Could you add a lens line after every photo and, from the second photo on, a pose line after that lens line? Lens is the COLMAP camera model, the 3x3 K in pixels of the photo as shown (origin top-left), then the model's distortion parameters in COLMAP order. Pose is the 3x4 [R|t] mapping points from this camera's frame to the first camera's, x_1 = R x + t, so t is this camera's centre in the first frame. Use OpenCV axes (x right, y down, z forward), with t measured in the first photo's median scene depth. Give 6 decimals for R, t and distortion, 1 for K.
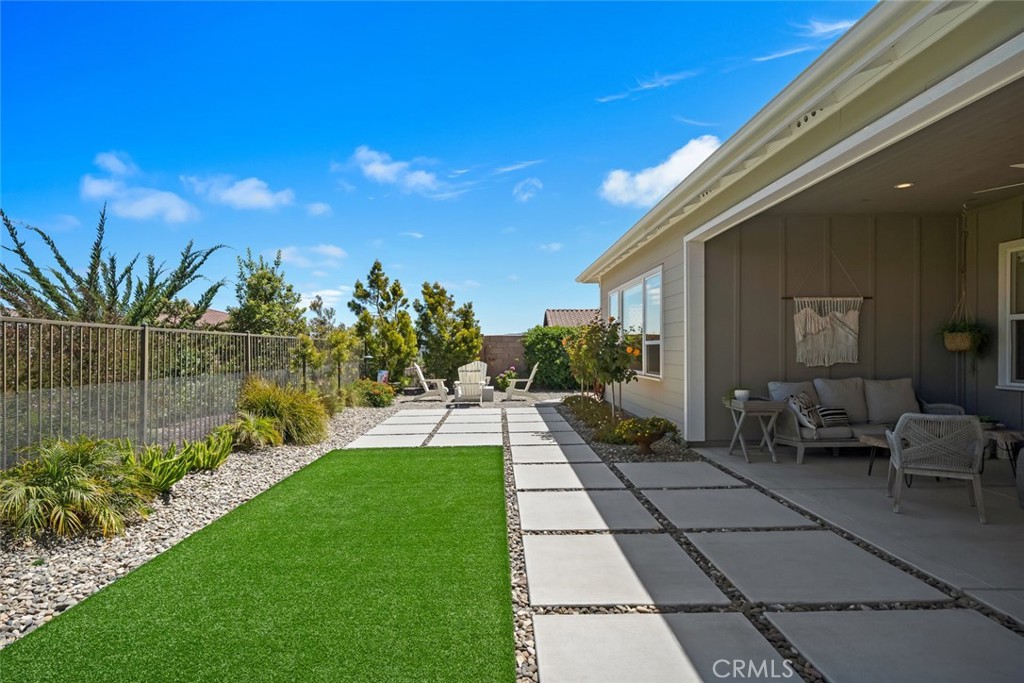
lens RADIAL K [[536.0, 0, 499.4], [0, 536.0, 343.3], [0, 0, 1]] dist [0.001019, 0.000198]
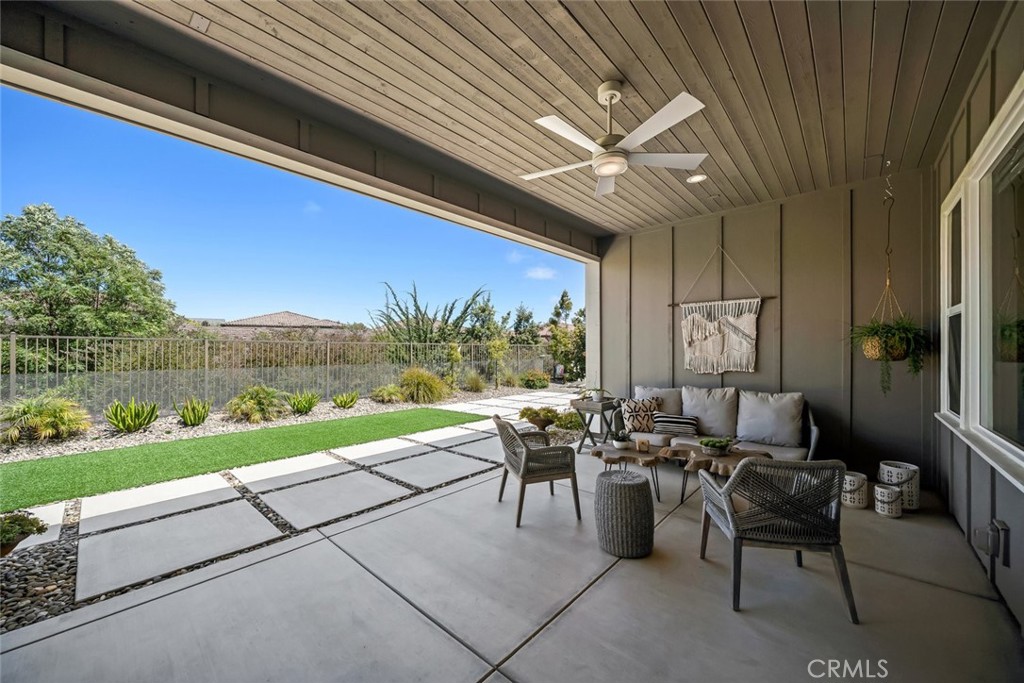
lens RADIAL K [[384.4, 0, 506.4], [0, 384.4, 332.0], [0, 0, 1]] dist [-0.011271, -0.000164]
pose [[0.734961, -0.024043, -0.677683, 0.797844], [0.001372, 0.999422, -0.033970, -0.008623], [0.678108, 0.024037, 0.734569, 0.247106]]
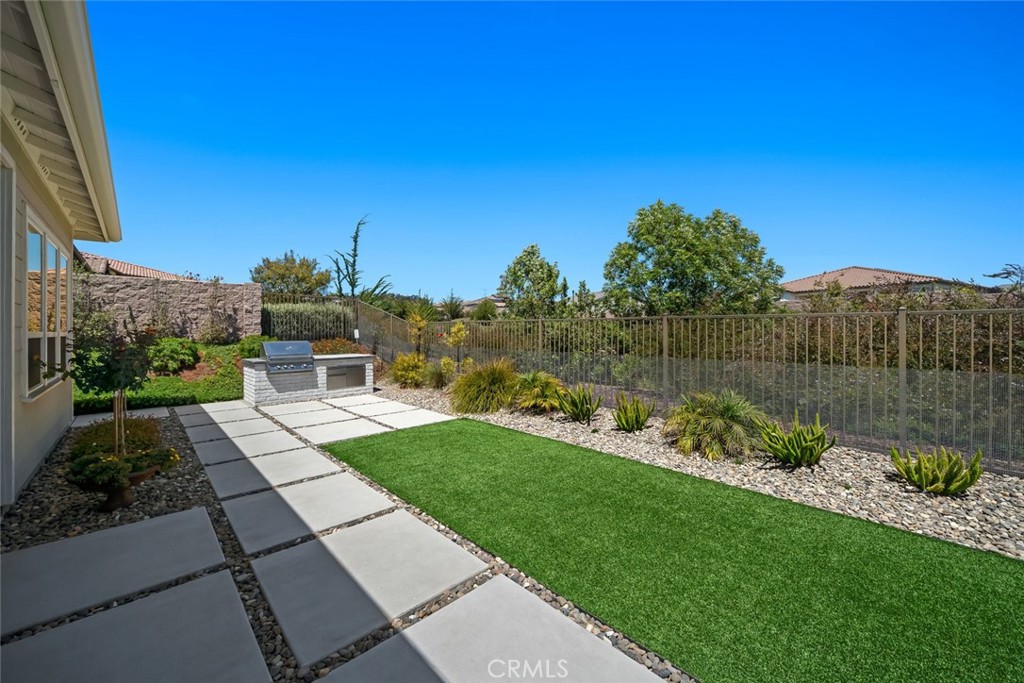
lens RADIAL K [[384.4, 0, 506.4], [0, 384.4, 332.0], [0, 0, 1]] dist [-0.011271, -0.000164]
pose [[-0.728352, 0.012166, -0.685095, 0.238116], [0.012873, 0.999909, 0.004071, -0.005623], [0.685082, -0.005855, -0.728442, 0.809152]]
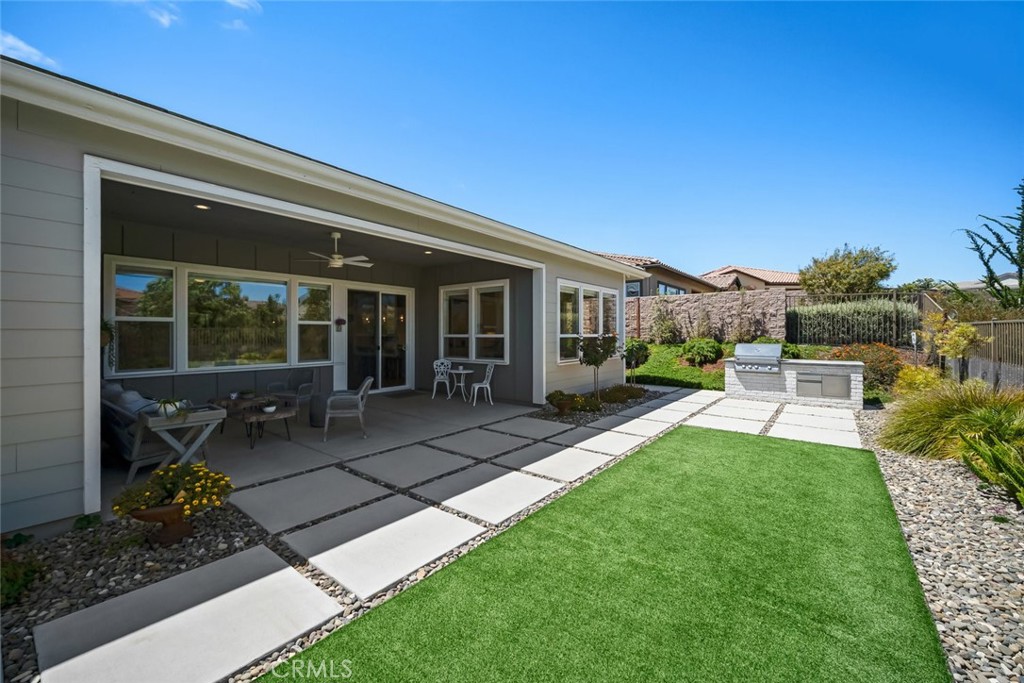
lens RADIAL K [[411.8, 0, 512.0], [0, 411.8, 341.5], [0, 0, 1]] dist [-0.000009, -0.000002]
pose [[-0.790298, -0.009407, 0.612650, -0.265163], [-0.000516, 0.999892, 0.014687, -0.007737], [-0.612722, 0.011291, -0.790218, 1.066400]]
